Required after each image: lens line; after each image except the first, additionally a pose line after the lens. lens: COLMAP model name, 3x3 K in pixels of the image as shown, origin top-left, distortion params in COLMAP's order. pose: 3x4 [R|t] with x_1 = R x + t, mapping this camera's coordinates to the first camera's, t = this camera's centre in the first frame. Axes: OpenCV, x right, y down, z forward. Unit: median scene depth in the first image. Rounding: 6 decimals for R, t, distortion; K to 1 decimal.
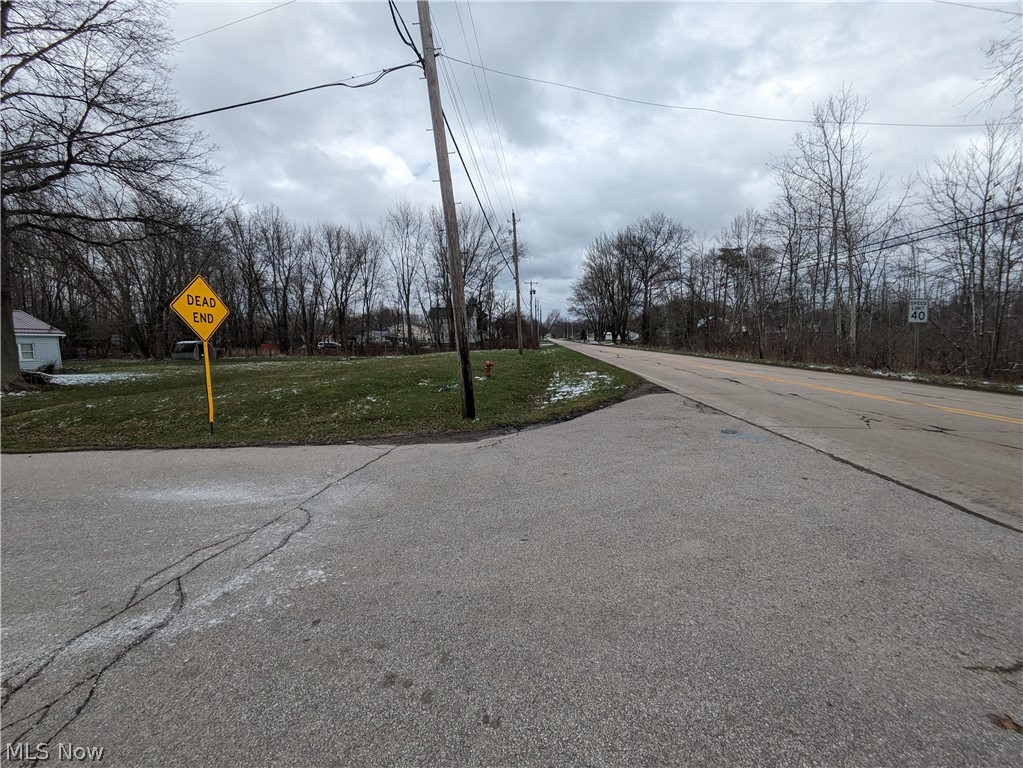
lens RADIAL K [[399.1, 0, 515.6], [0, 399.1, 386.7], [0, 0, 1]] dist [0.001175, 0.000320]
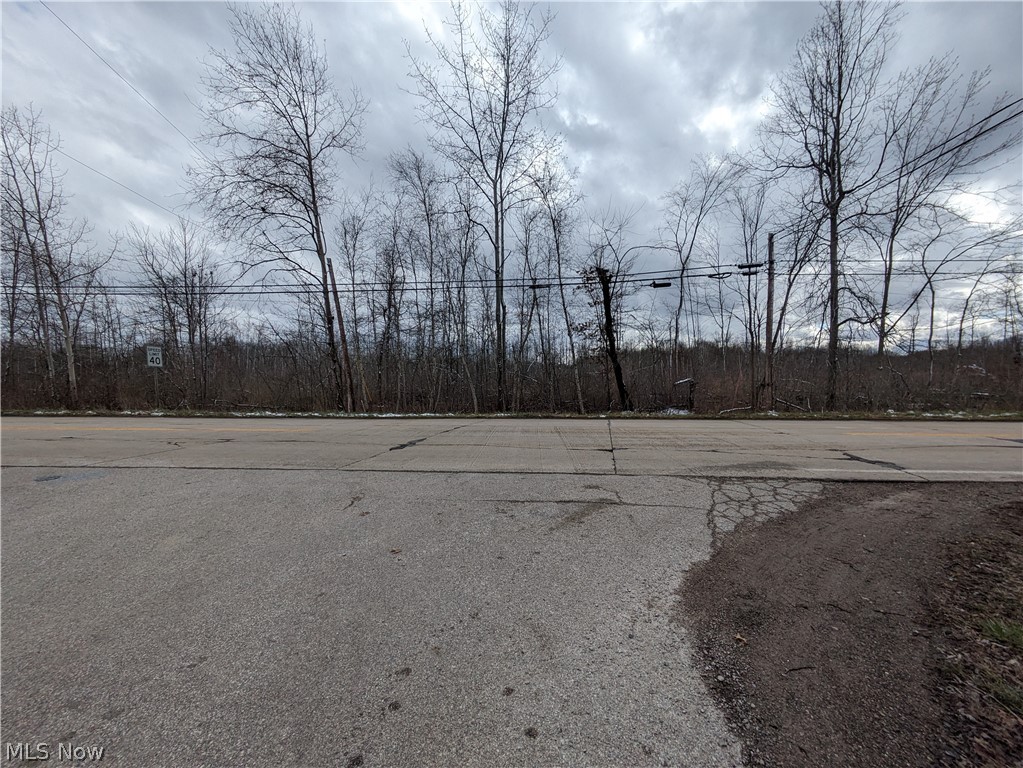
lens RADIAL K [[399.1, 0, 515.6], [0, 399.1, 386.7], [0, 0, 1]] dist [0.001175, 0.000320]
pose [[-0.015375, -0.000502, 0.999882, -0.161689], [0.117112, 0.993116, 0.002300, 0.015876], [-0.993000, 0.117134, -0.015210, -0.003377]]
